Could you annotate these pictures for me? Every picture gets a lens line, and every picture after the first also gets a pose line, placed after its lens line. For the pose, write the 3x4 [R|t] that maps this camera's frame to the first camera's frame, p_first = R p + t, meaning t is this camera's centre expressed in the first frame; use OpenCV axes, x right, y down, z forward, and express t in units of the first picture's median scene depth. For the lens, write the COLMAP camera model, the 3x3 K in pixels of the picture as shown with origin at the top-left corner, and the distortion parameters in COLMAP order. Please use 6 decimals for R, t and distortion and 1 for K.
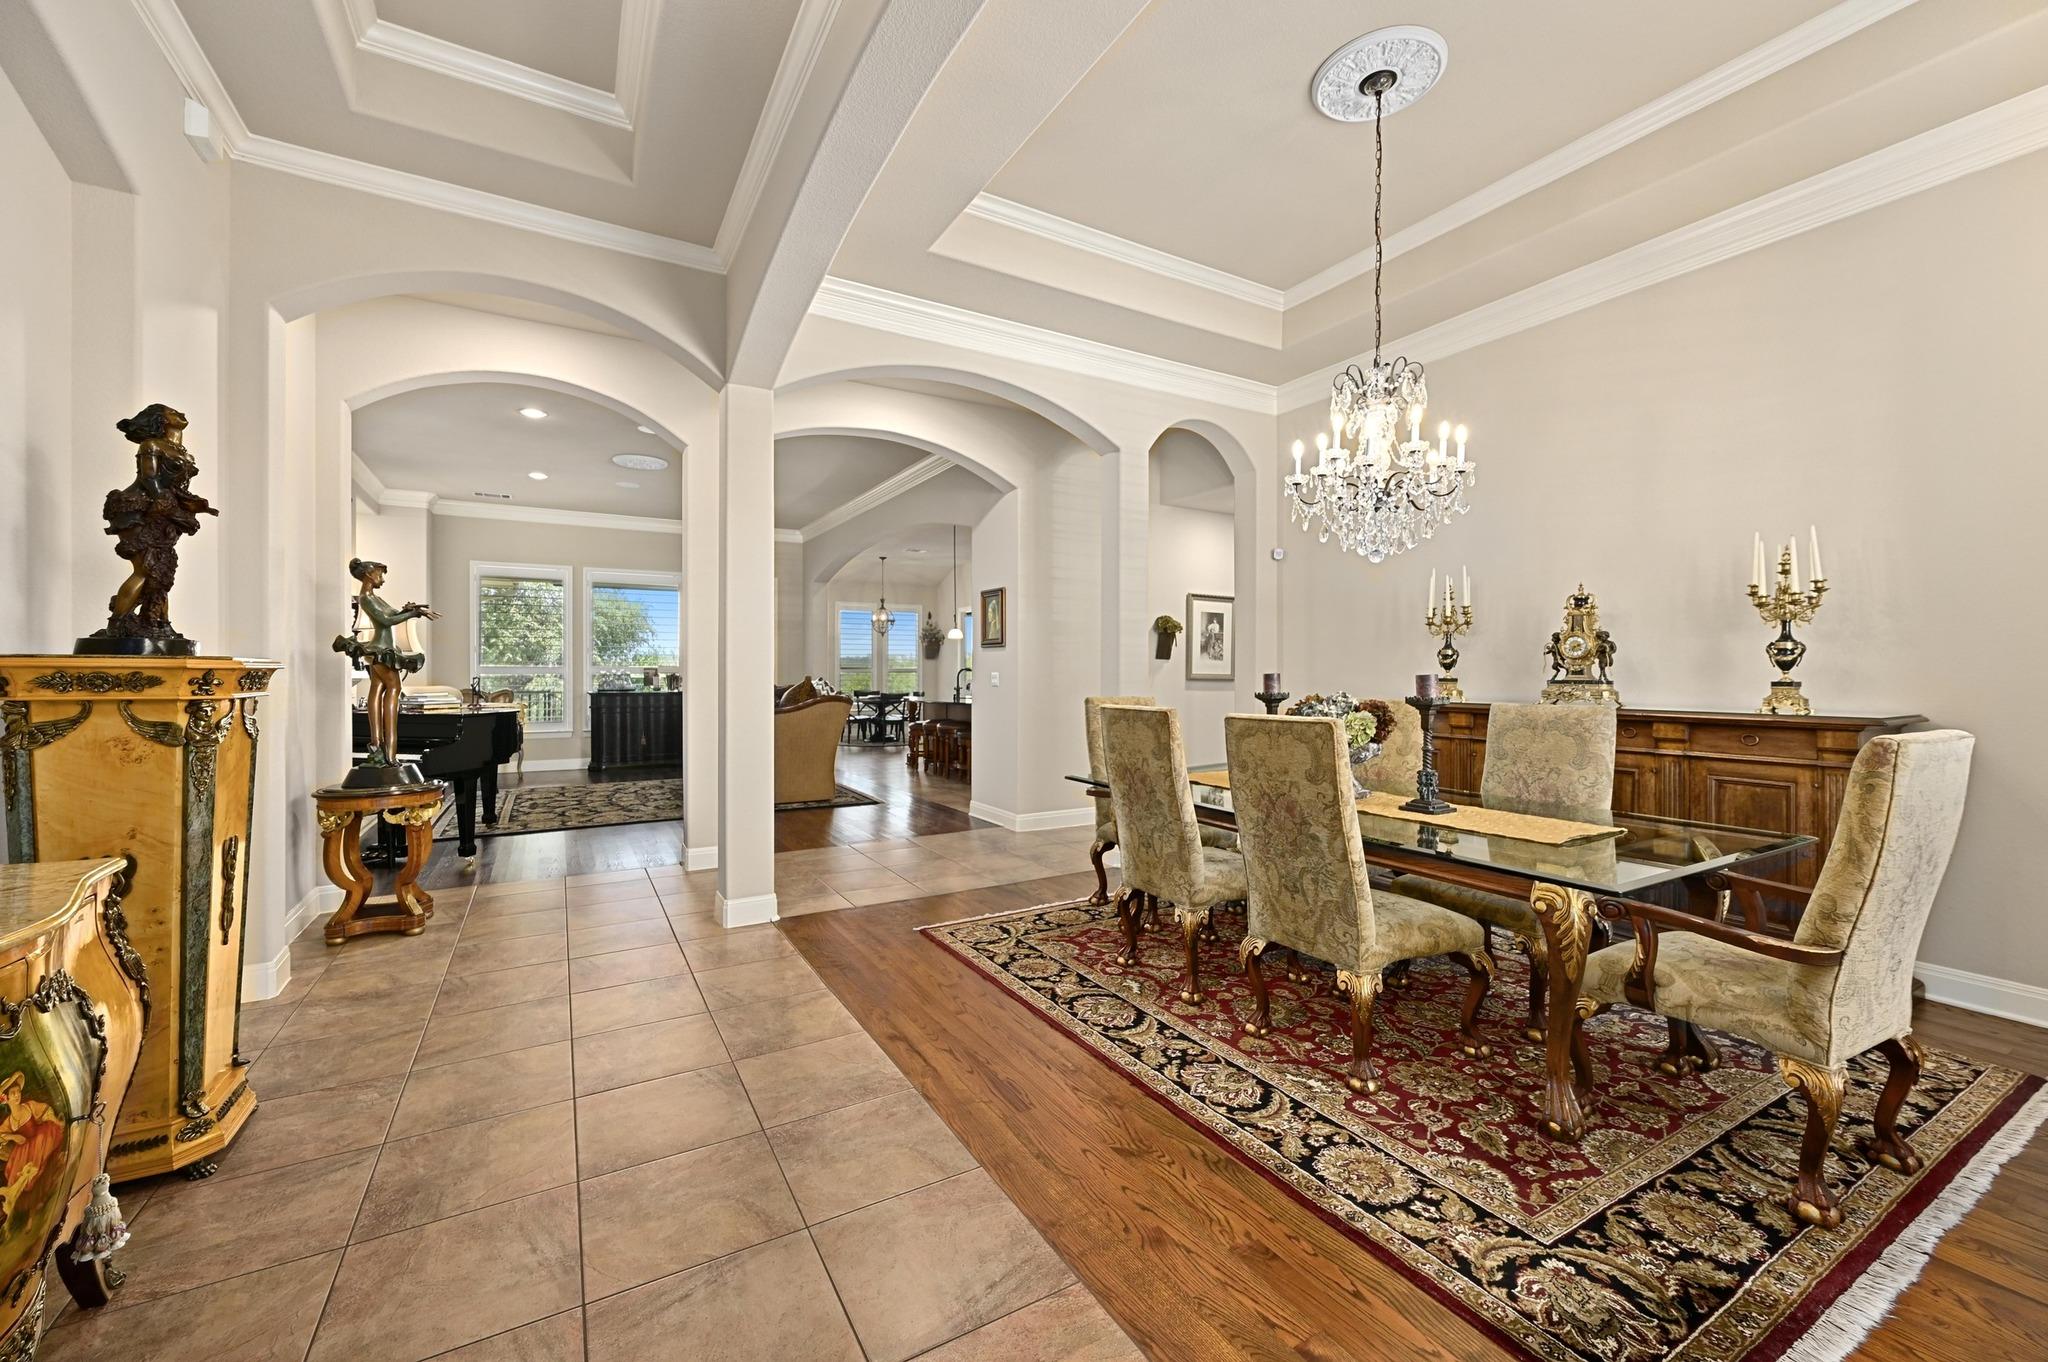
lens RADIAL K [[814.3, 0, 1024.4], [0, 814.3, 684.0], [0, 0, 1]] dist [-0.000651, -0.000160]
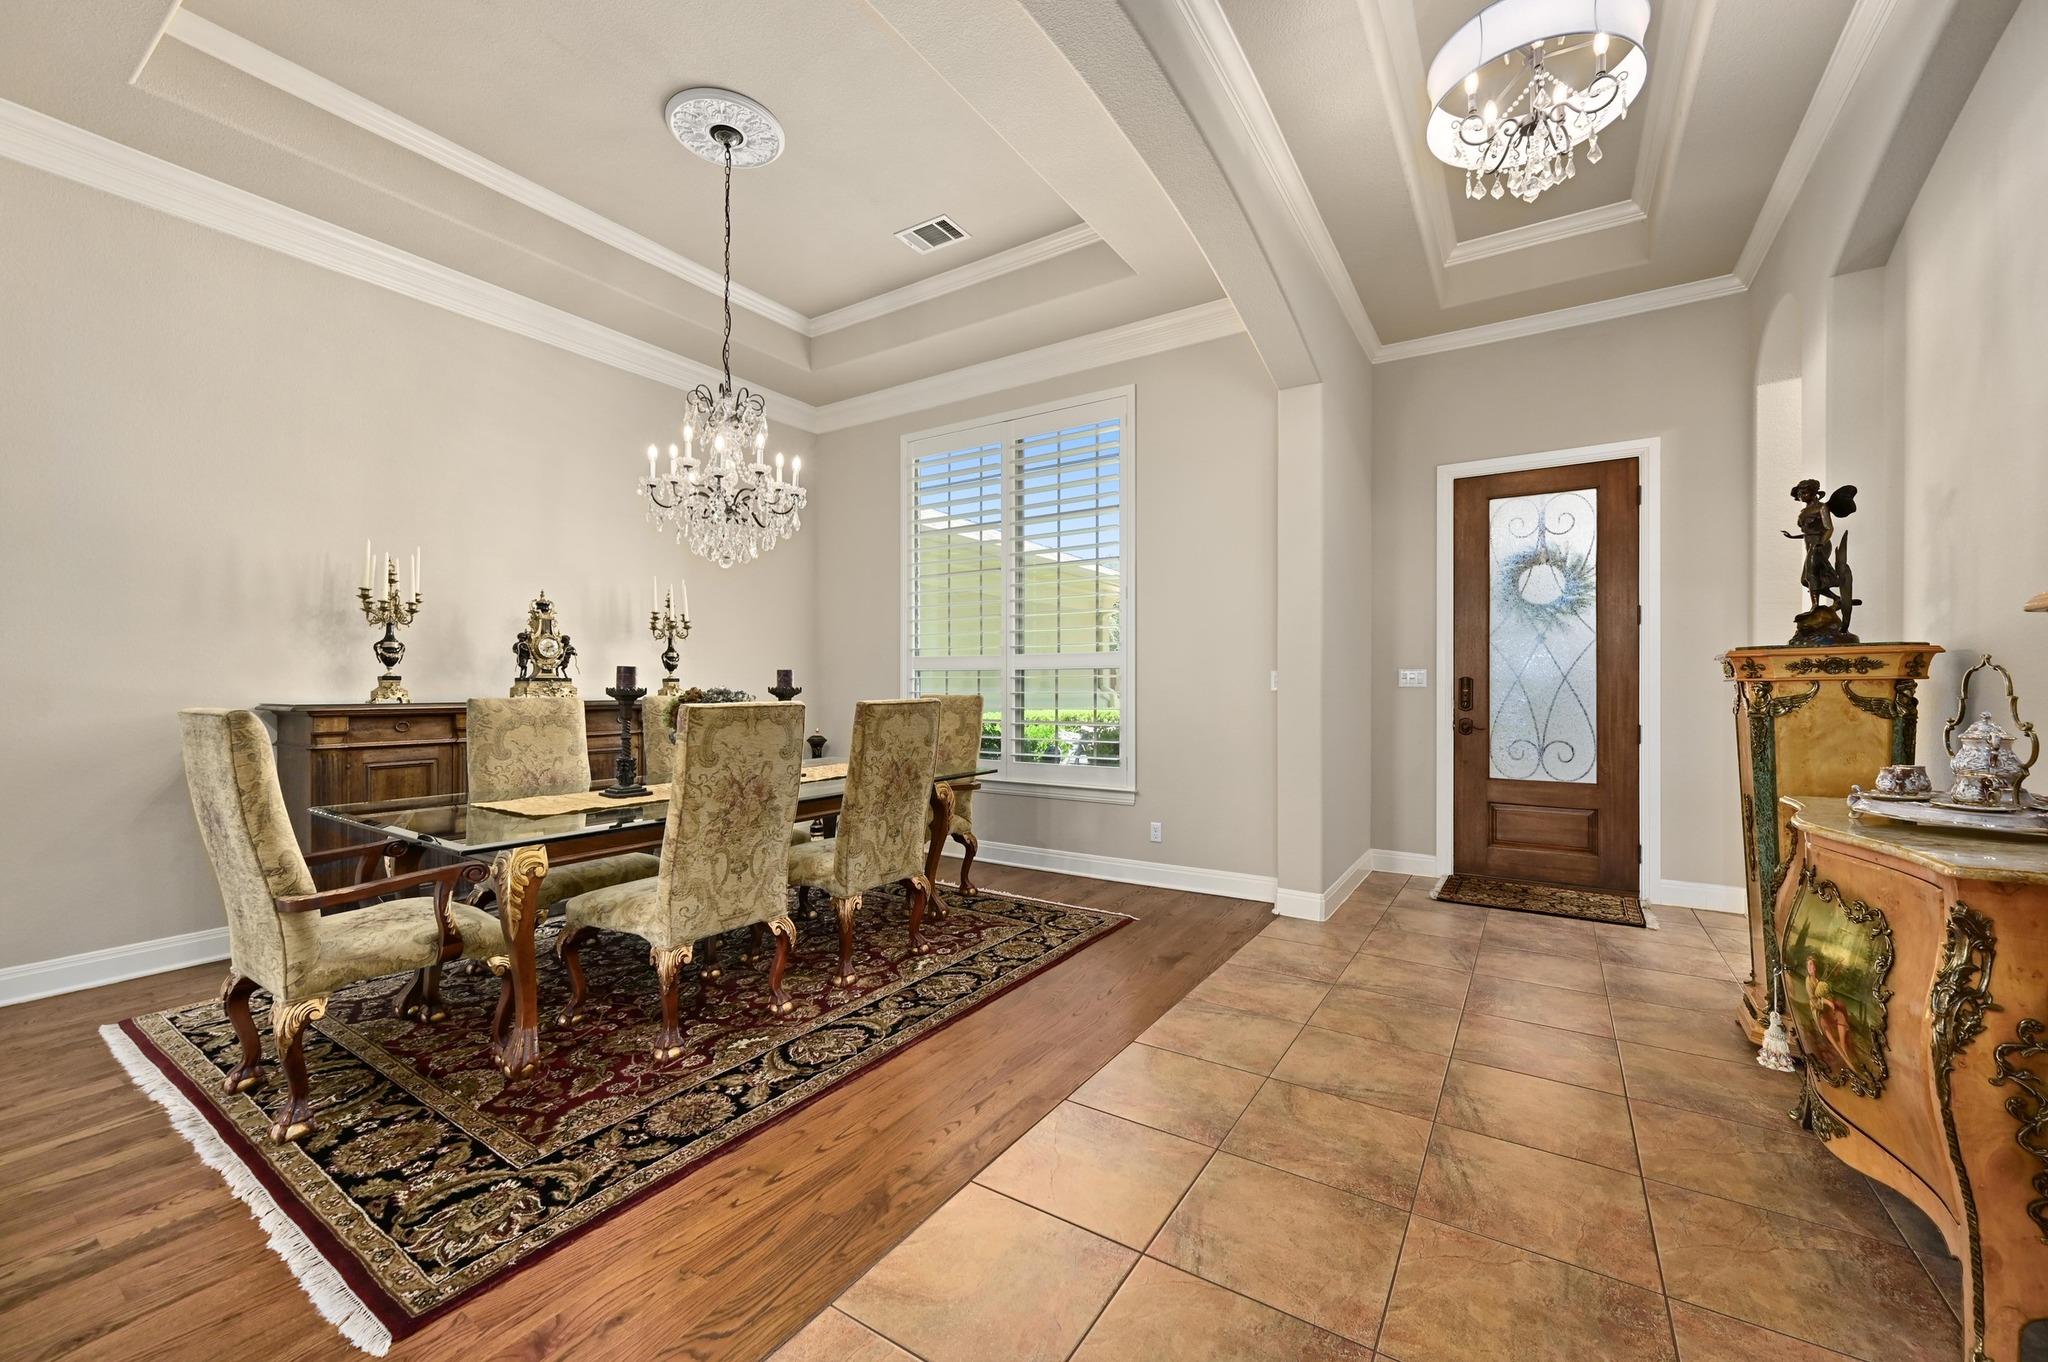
lens RADIAL K [[798.3, 0, 1031.1], [0, 798.3, 680.8], [0, 0, 1]] dist [-0.001009, -0.000077]
pose [[-0.455398, -0.011562, 0.890213, -0.771491], [-0.000159, 0.999917, 0.012906, -0.018756], [-0.890288, 0.005735, -0.455362, 1.161435]]
